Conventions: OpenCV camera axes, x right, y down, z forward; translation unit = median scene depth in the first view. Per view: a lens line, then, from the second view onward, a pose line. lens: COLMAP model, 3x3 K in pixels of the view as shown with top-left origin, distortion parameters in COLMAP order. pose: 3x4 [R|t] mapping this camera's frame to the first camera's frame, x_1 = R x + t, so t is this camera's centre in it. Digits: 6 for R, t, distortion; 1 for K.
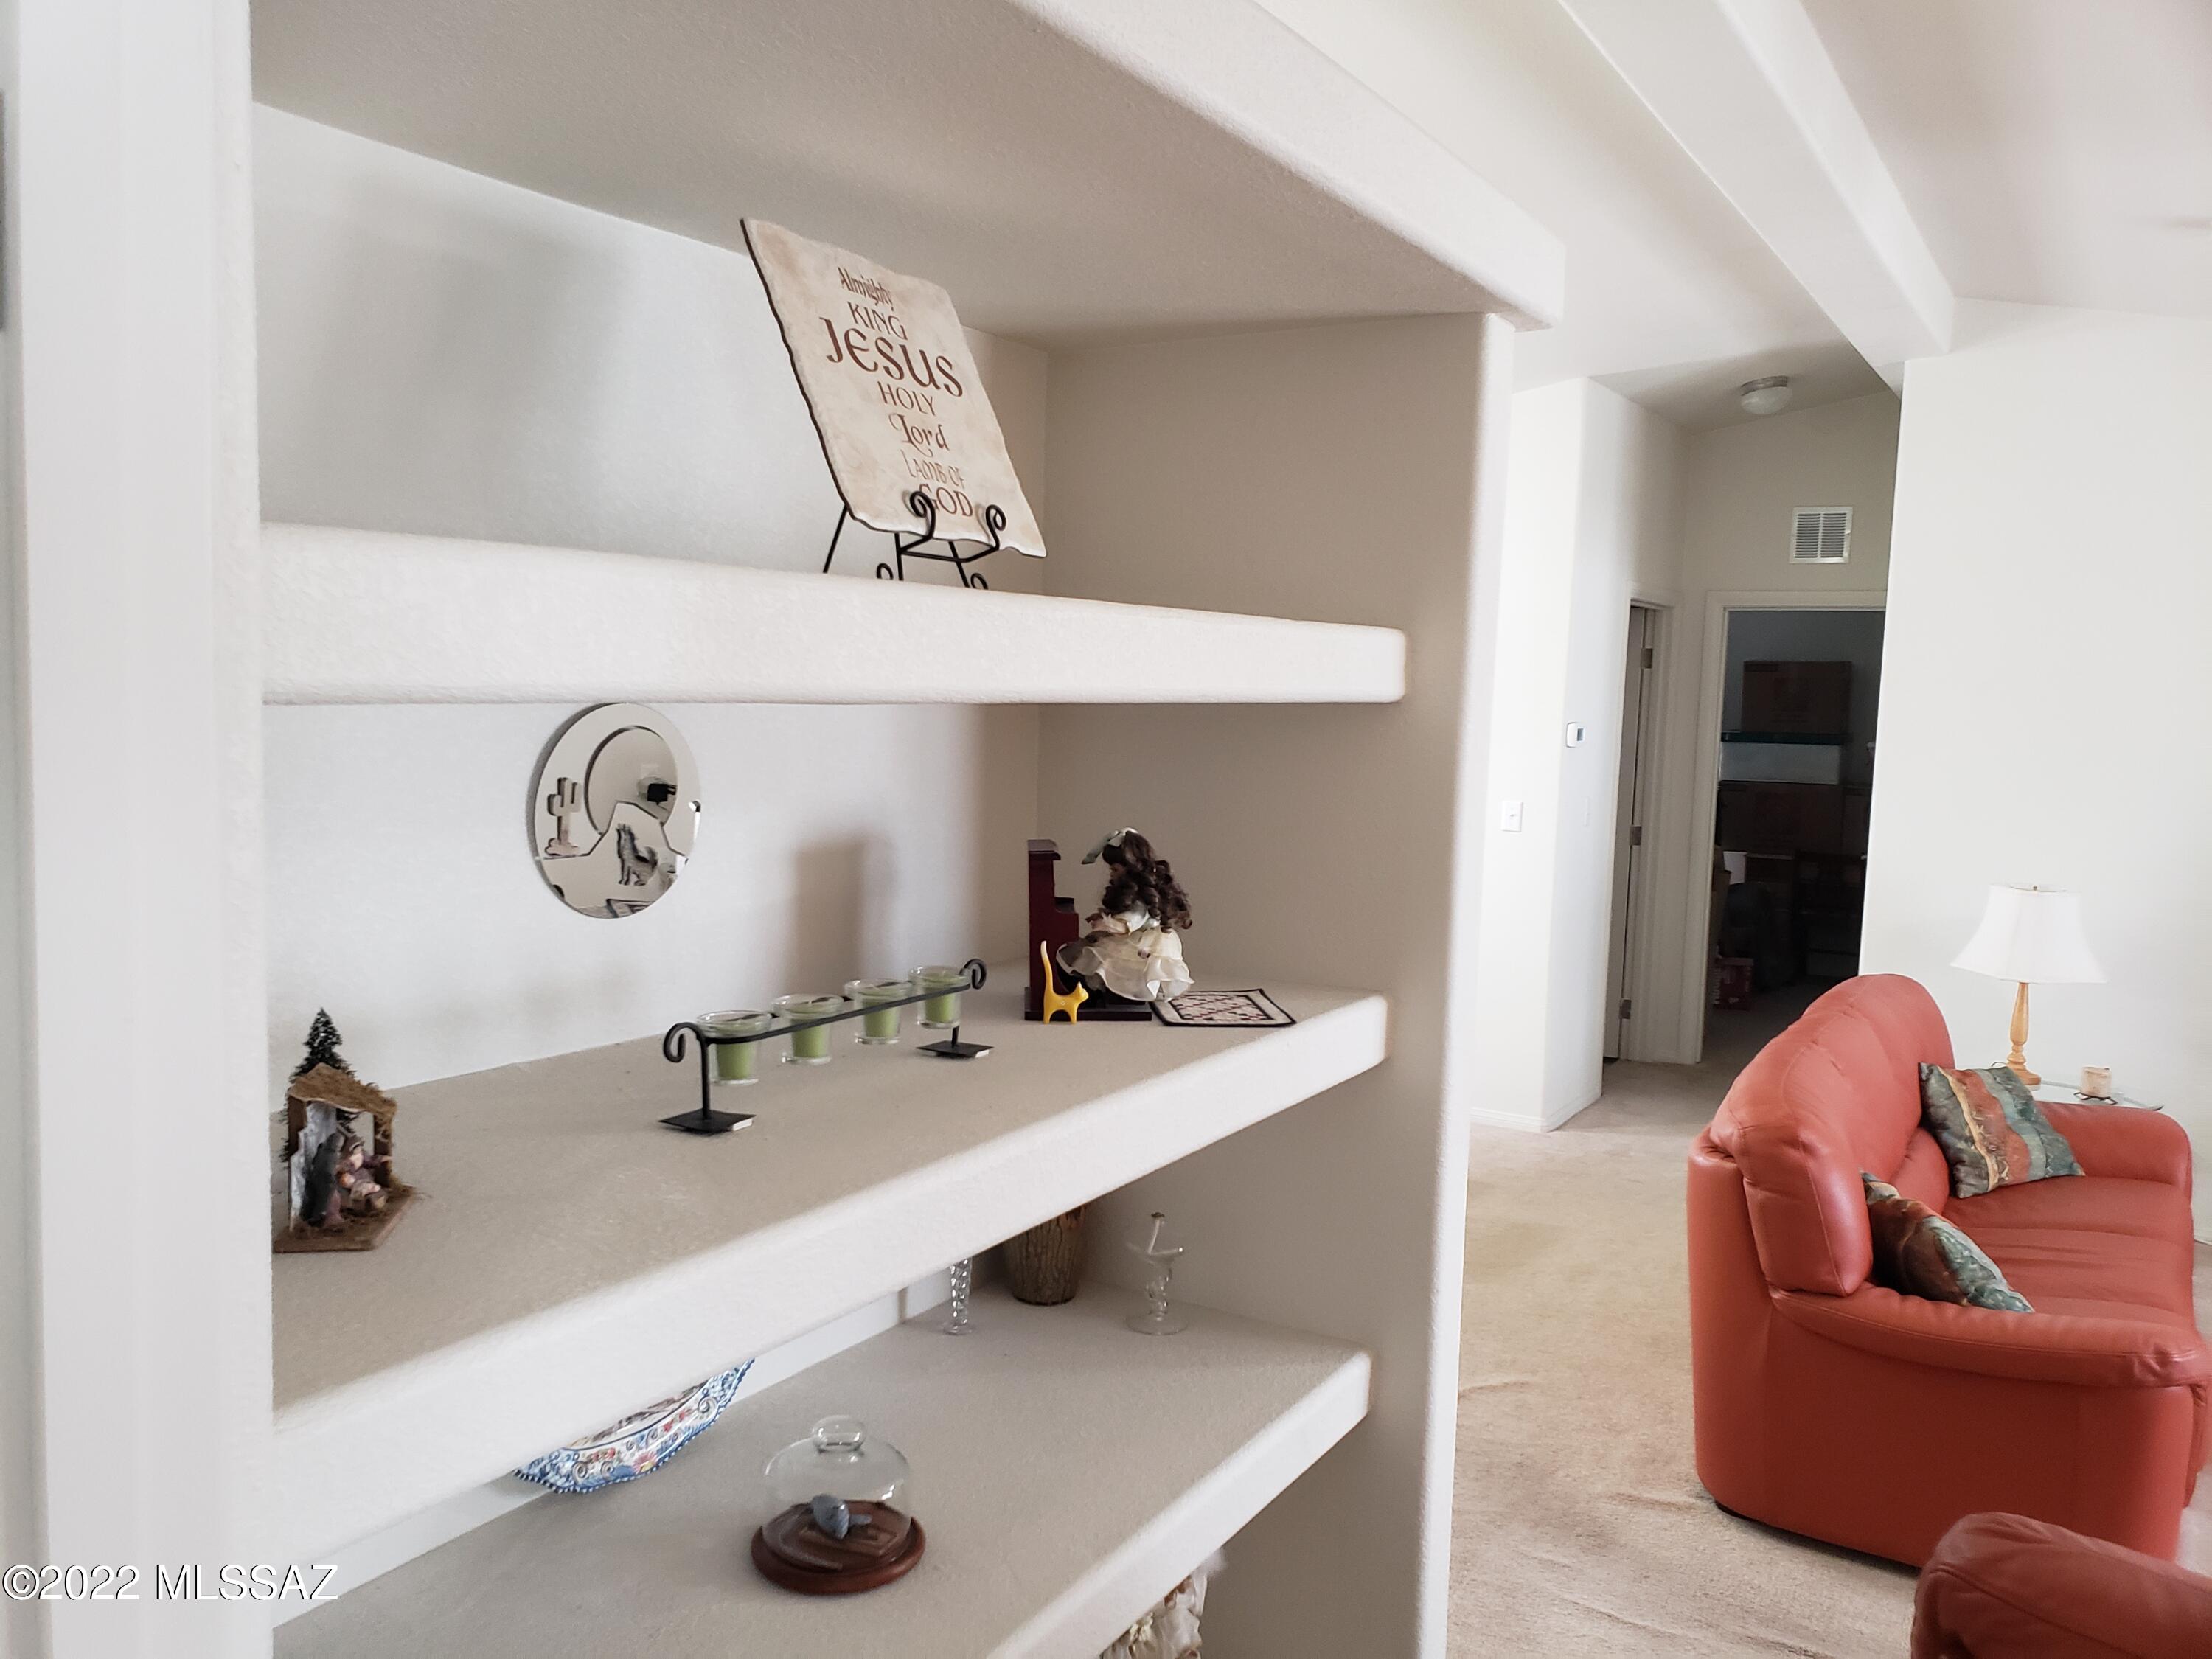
lens RADIAL K [[1719.4, 0, 1068.8], [0, 1719.4, 841.5], [0, 0, 1]] dist [0.004809, 0.028056]
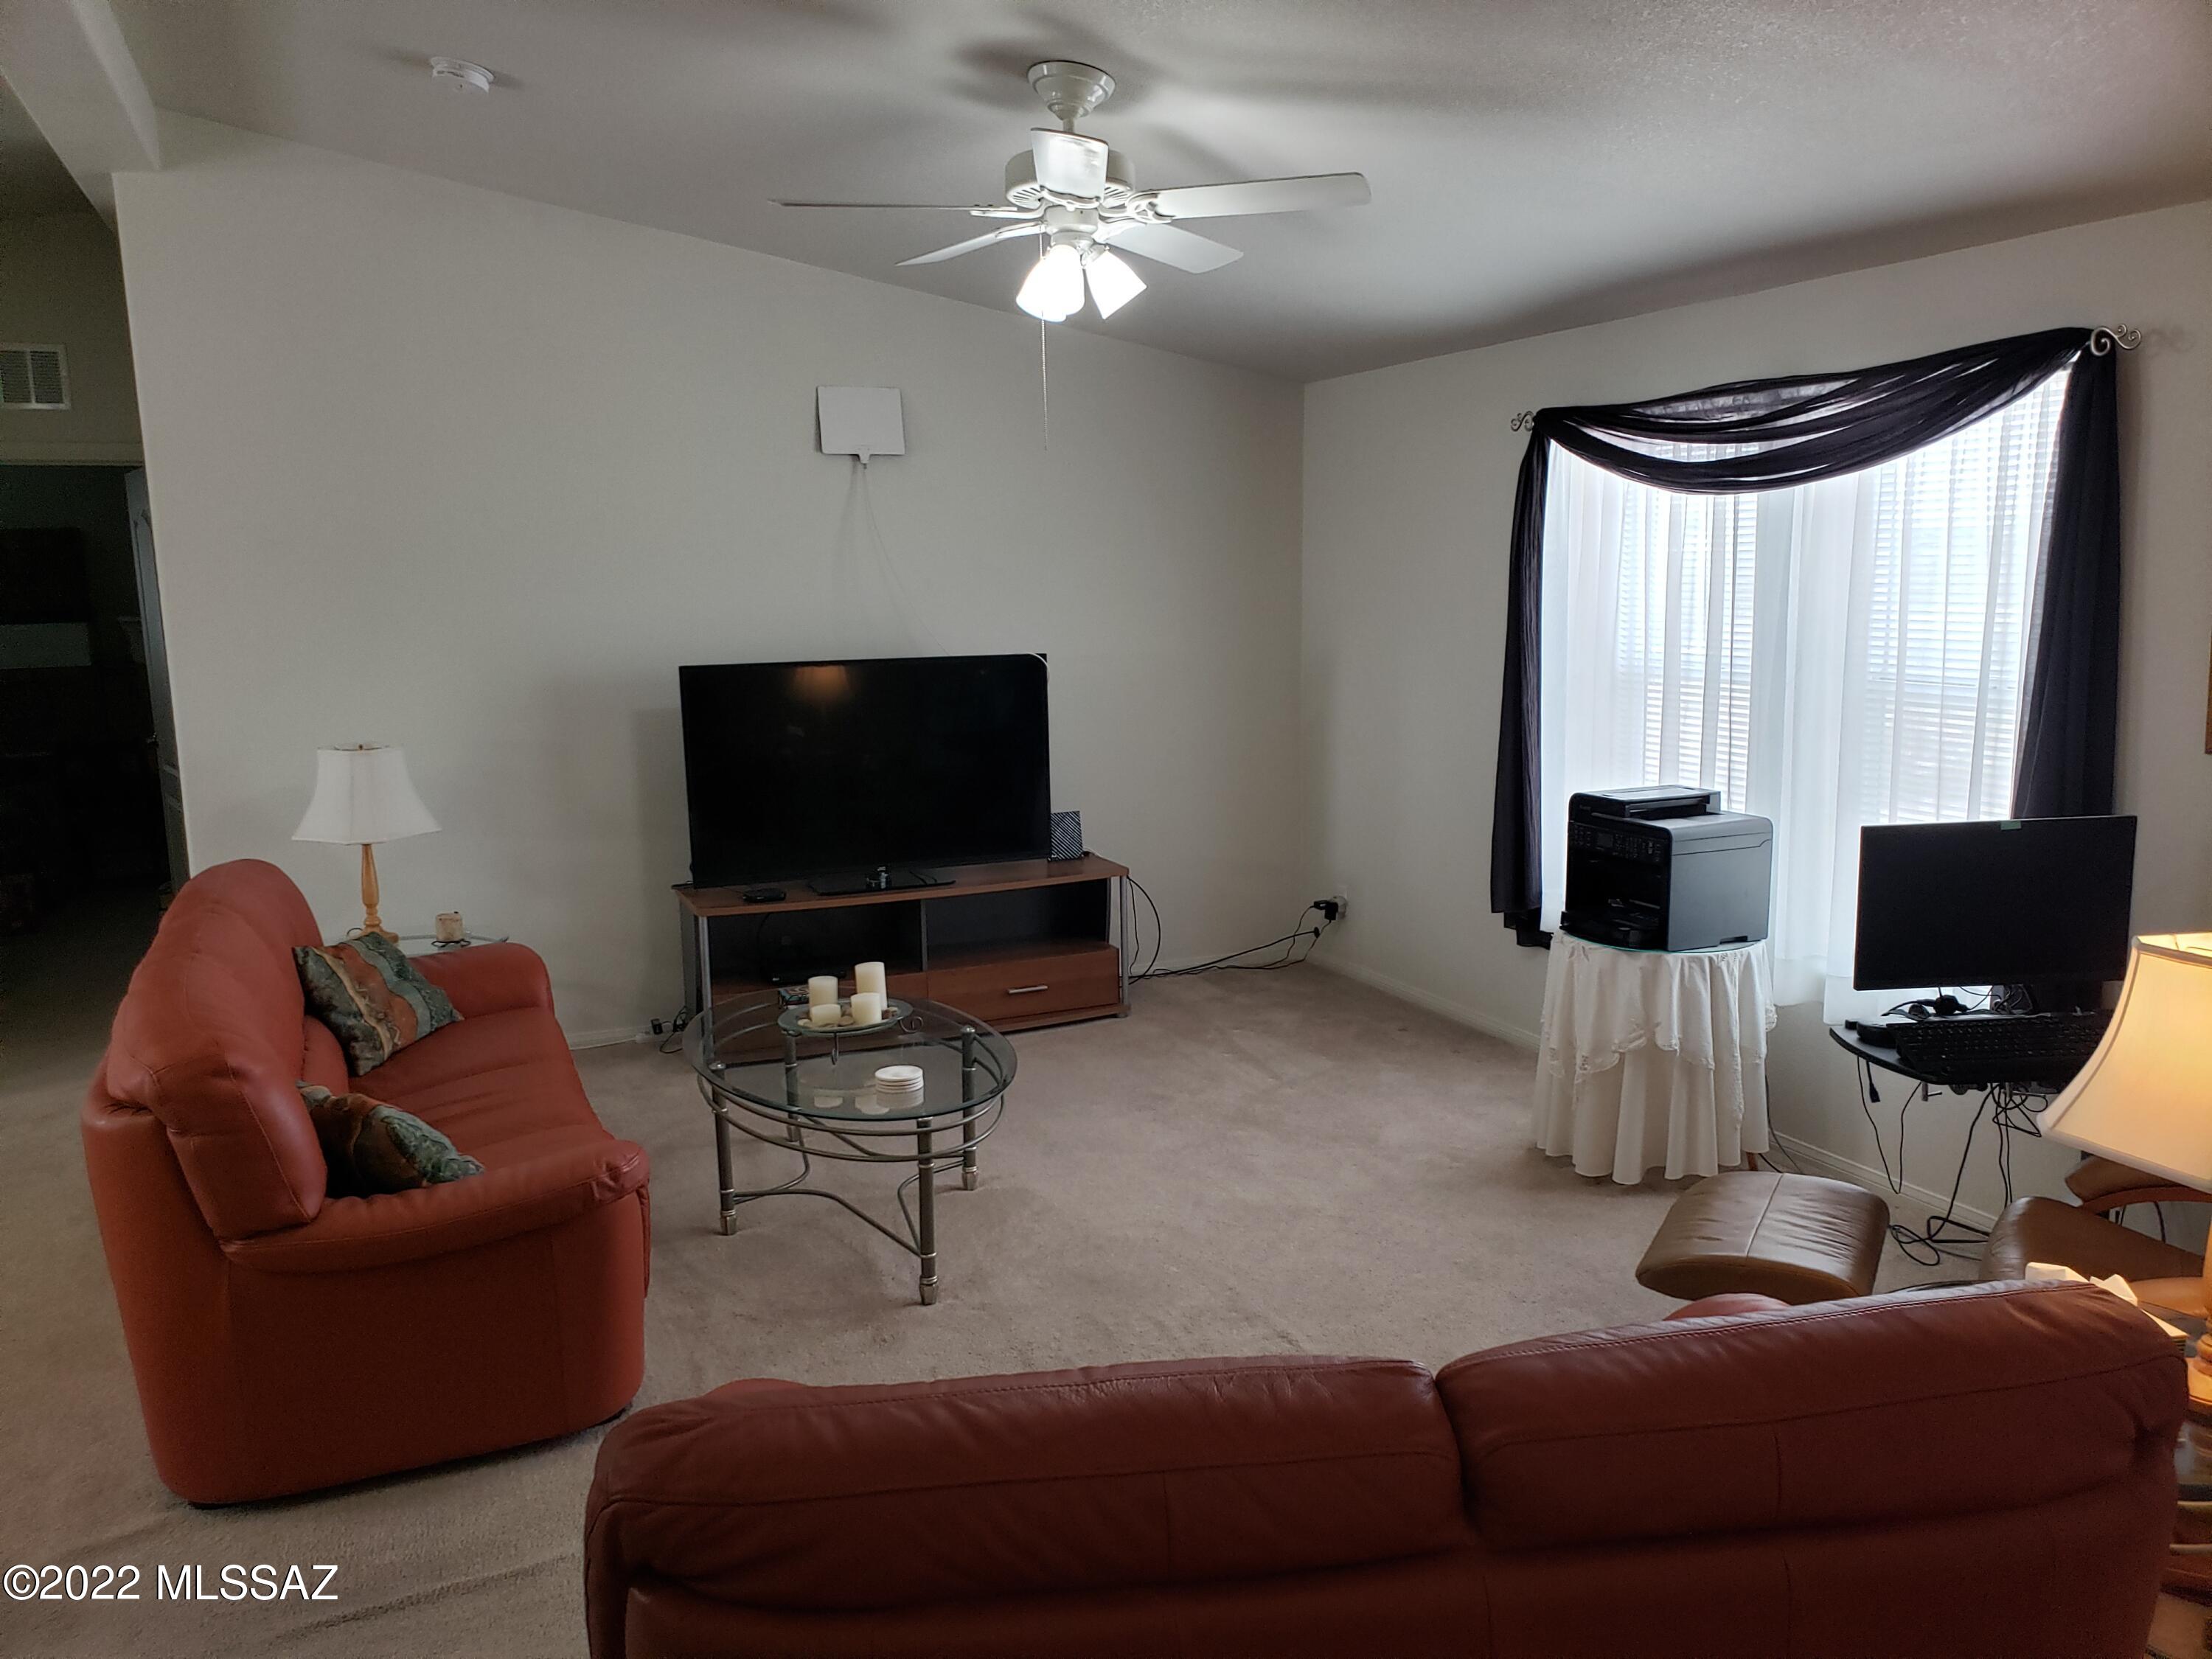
lens RADIAL K [[1719.4, 0, 1068.8], [0, 1719.4, 841.5], [0, 0, 1]] dist [0.004809, 0.028056]
pose [[0.569596, -0.172633, 0.803591, -0.009192], [0.115088, 0.984813, 0.129989, -0.001665], [-0.813828, 0.018442, 0.580814, 0.127417]]
